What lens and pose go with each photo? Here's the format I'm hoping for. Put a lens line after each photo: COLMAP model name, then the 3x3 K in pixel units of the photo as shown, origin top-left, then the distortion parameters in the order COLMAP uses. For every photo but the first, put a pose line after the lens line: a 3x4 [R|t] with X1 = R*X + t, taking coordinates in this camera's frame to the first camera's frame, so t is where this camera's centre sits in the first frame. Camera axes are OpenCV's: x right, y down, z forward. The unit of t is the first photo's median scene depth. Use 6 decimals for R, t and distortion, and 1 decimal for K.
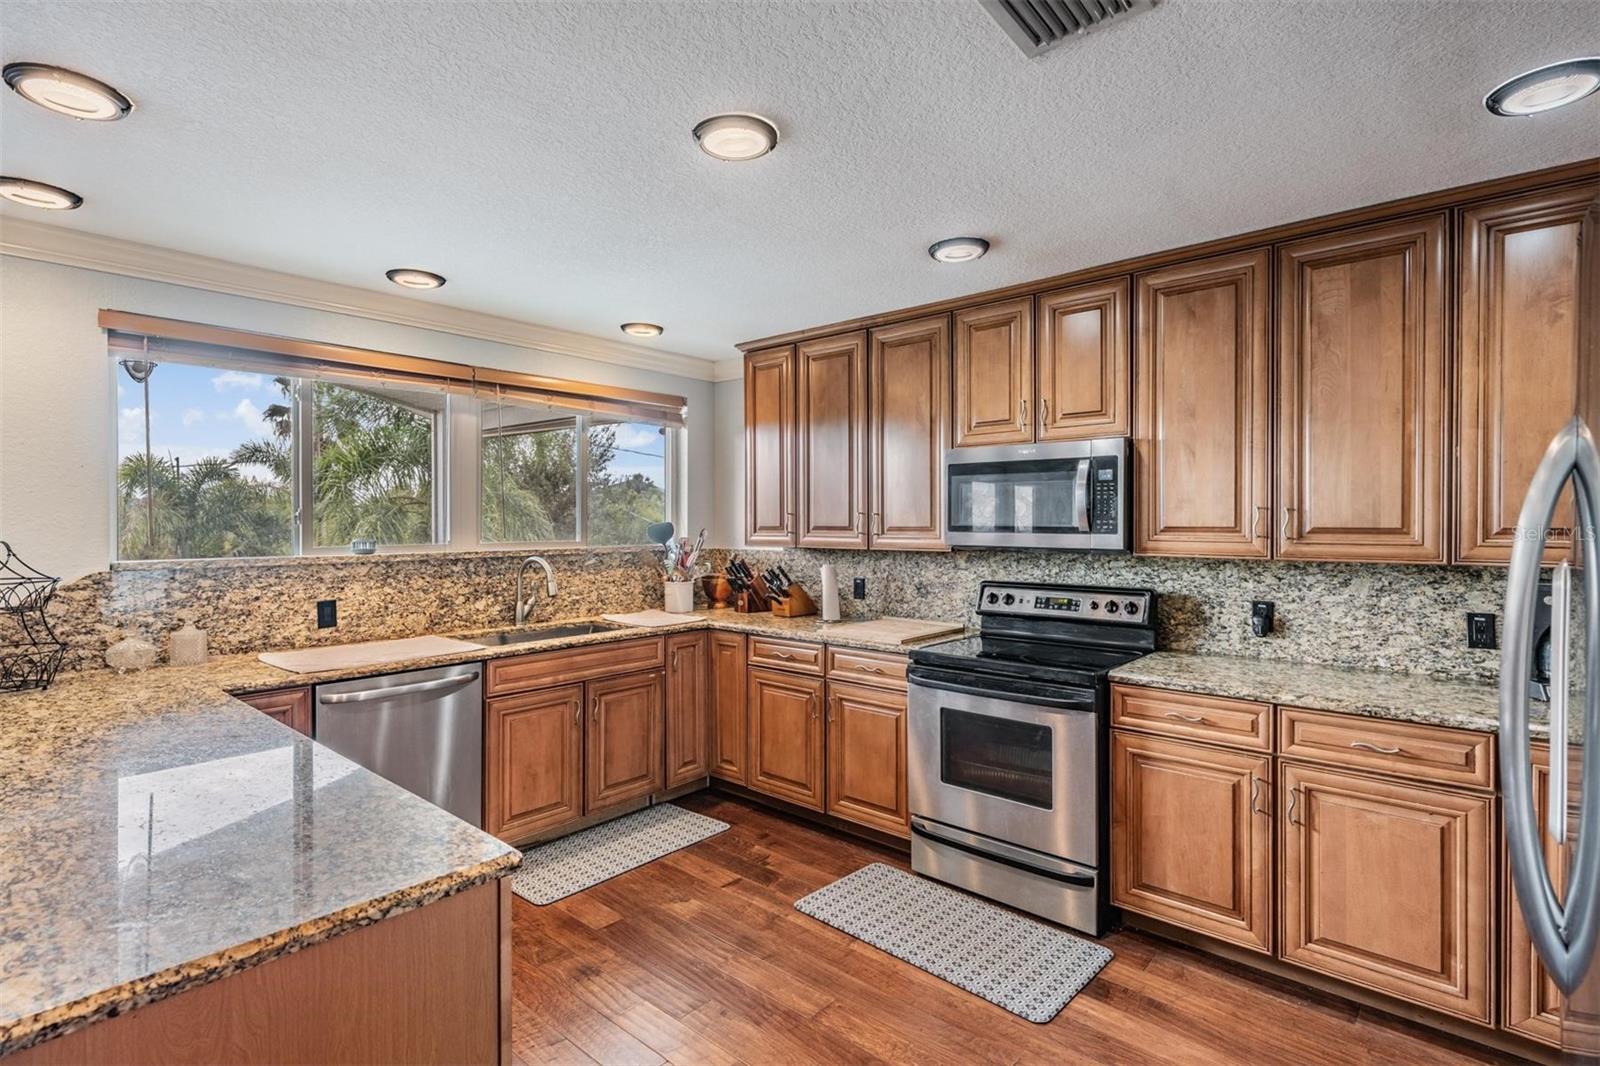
lens RADIAL K [[778.6, 0, 794.9], [0, 778.6, 523.9], [0, 0, 1]] dist [0.000237, -0.000624]
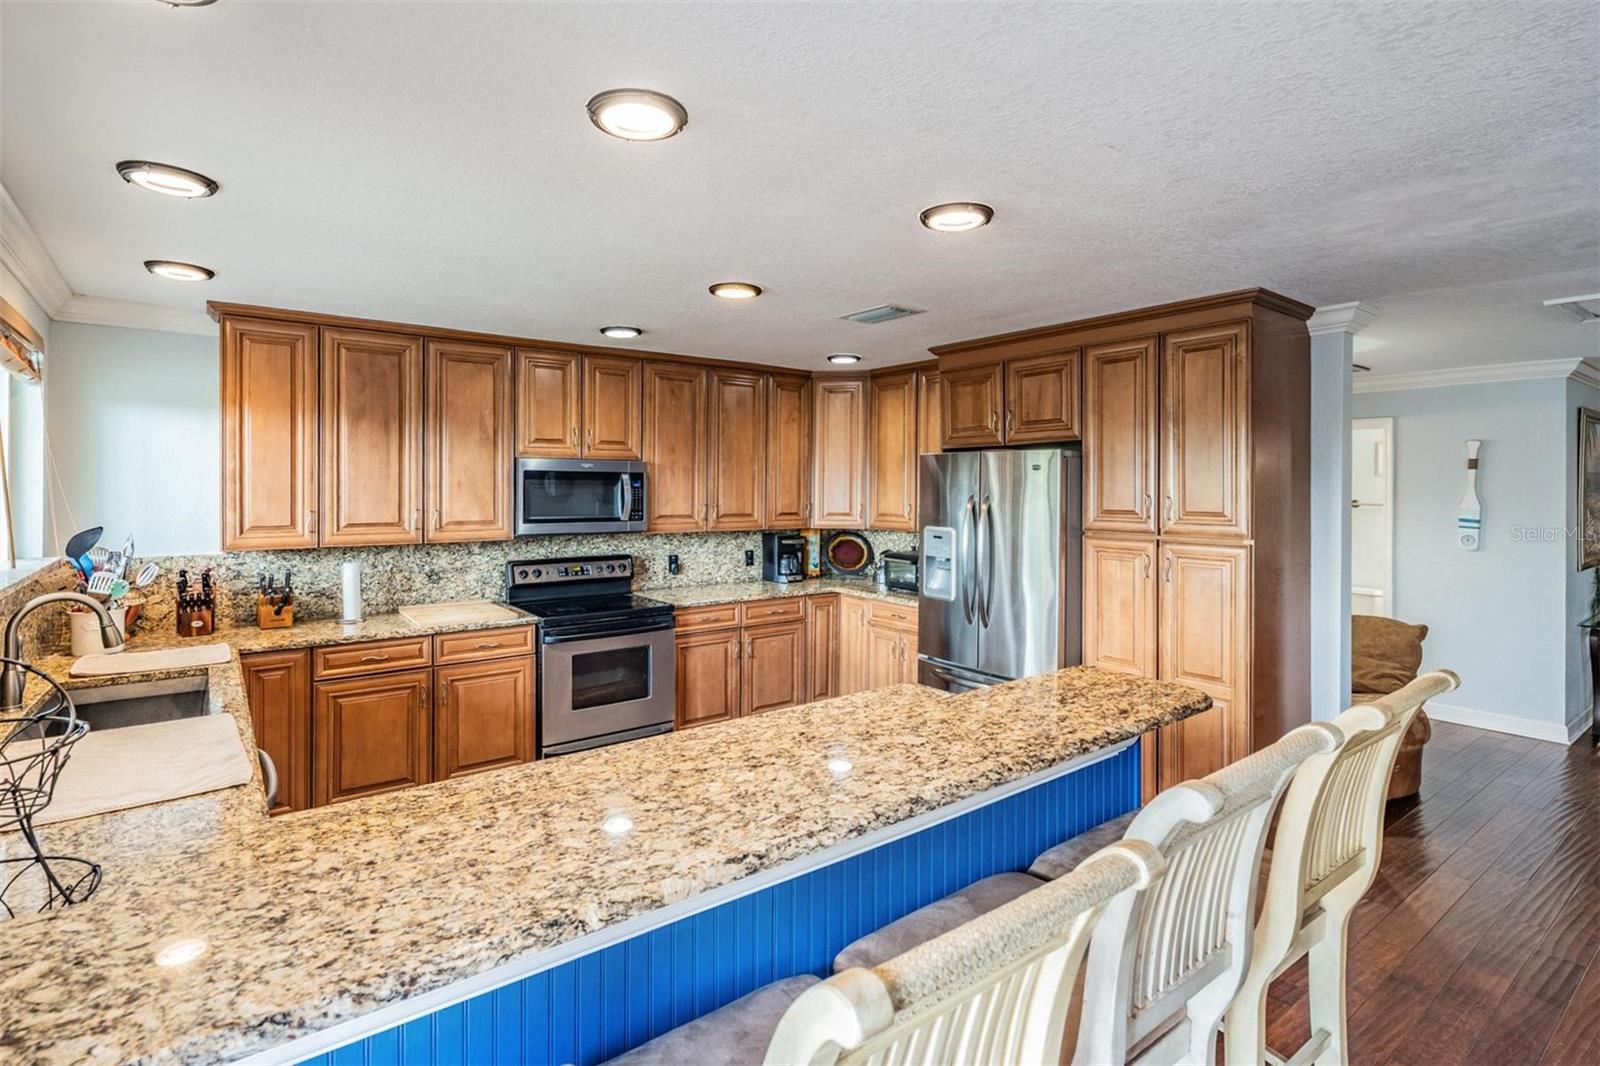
lens RADIAL K [[779.6, 0, 794.7], [0, 779.6, 486.2], [0, 0, 1]] dist [0.000471, -0.000185]
pose [[0.195949, 0.000898, 0.980614, -0.956064], [0.000232, 1.000000, -0.000962, -0.049580], [-0.980614, 0.000416, 0.195948, 0.325939]]
